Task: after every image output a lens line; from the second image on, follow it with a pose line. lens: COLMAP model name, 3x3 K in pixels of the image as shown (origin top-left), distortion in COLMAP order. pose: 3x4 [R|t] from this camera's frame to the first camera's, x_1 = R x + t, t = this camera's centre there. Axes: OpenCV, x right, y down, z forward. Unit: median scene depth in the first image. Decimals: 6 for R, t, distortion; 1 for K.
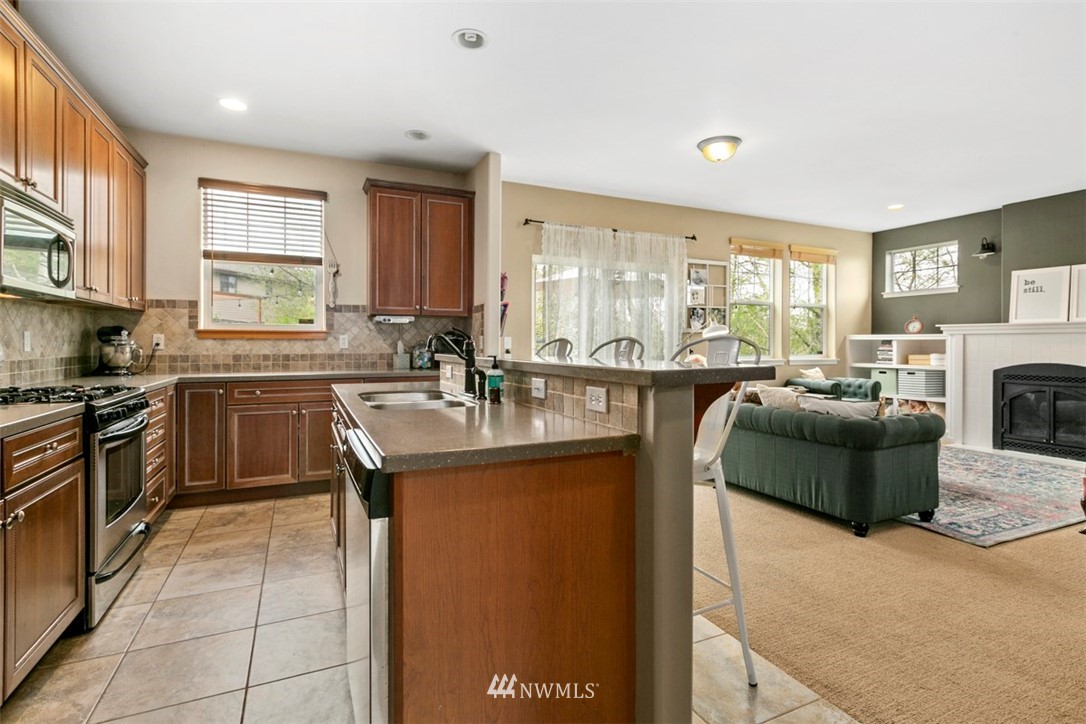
lens RADIAL K [[536.4, 0, 559.1], [0, 536.4, 344.4], [0, 0, 1]] dist [0.004588, -0.003055]
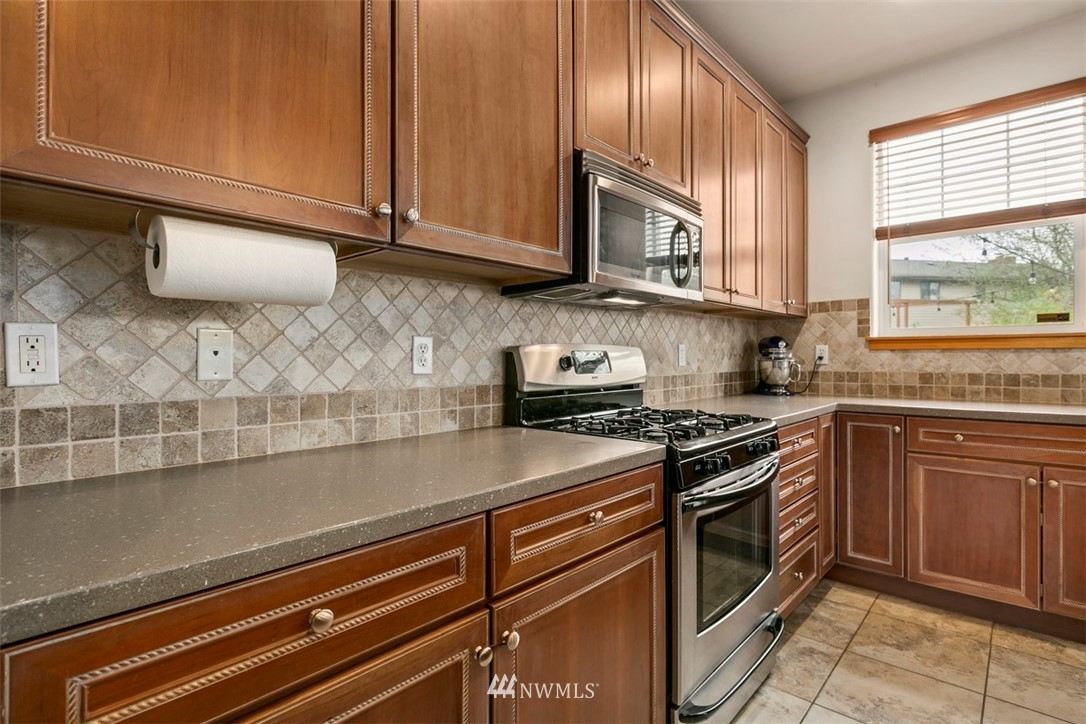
lens RADIAL K [[536.4, 0, 541.9], [0, 536.4, 356.8], [0, 0, 1]] dist [0.004588, -0.003055]
pose [[0.379885, -0.004074, -0.925025, -0.181195], [0.002047, 0.999992, -0.003563, 0.000175], [0.925031, -0.000540, 0.379890, 0.339686]]
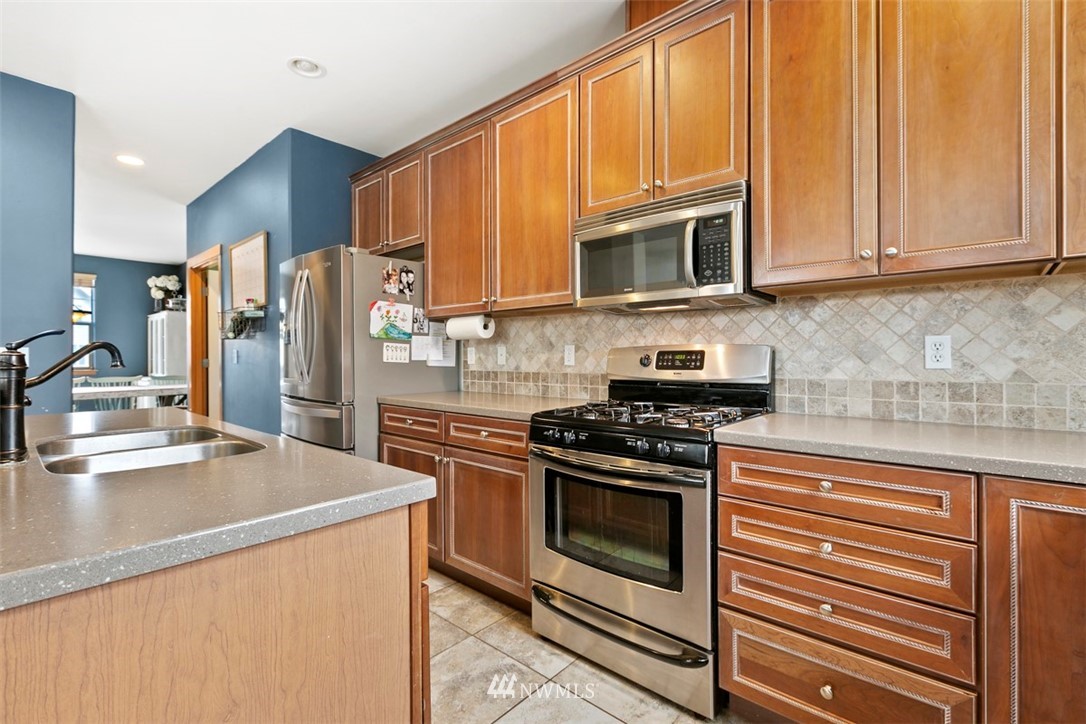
lens RADIAL K [[481.1, 0, 541.9], [0, 481.1, 356.4], [0, 0, 1]] dist [0.002034, -0.001439]
pose [[-0.920211, 0.001419, -0.391421, -0.295998], [0.001122, 0.999999, 0.000988, -0.001867], [0.391422, 0.000470, -0.920211, 1.057481]]
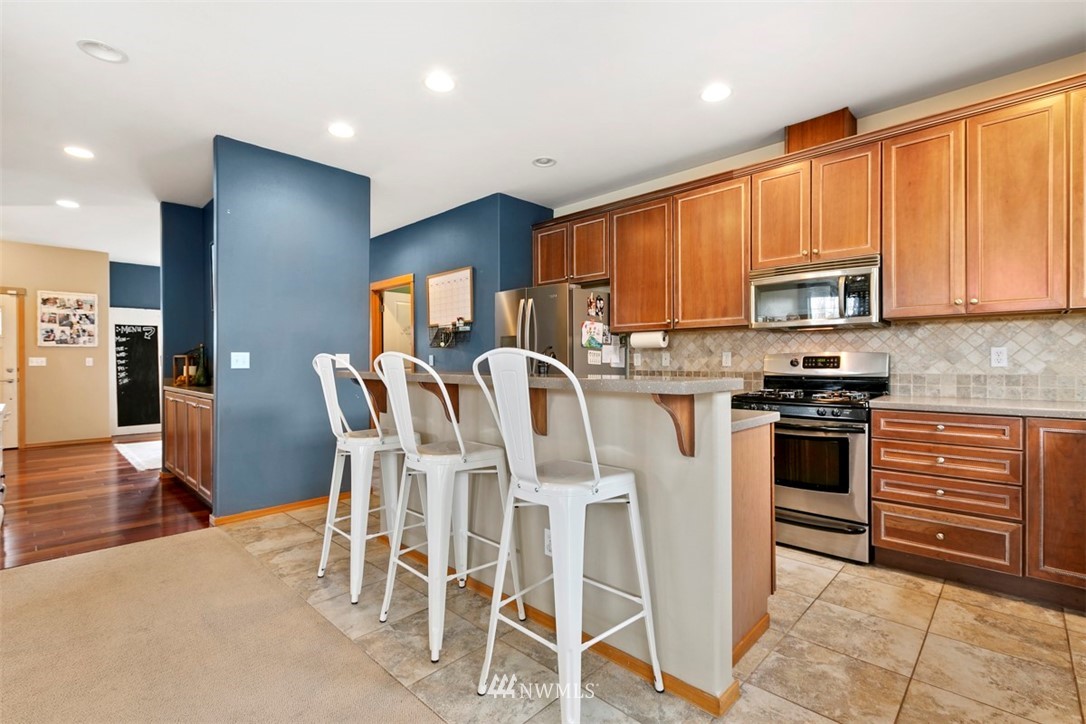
lens RADIAL K [[481.1, 0, 547.0], [0, 481.1, 363.1], [0, 0, 1]] dist [0.002034, -0.001439]
pose [[-0.935331, 0.003450, -0.353758, 0.109346], [0.001237, 0.999978, 0.006482, -0.001334], [0.353773, 0.005625, -0.935314, 1.240683]]
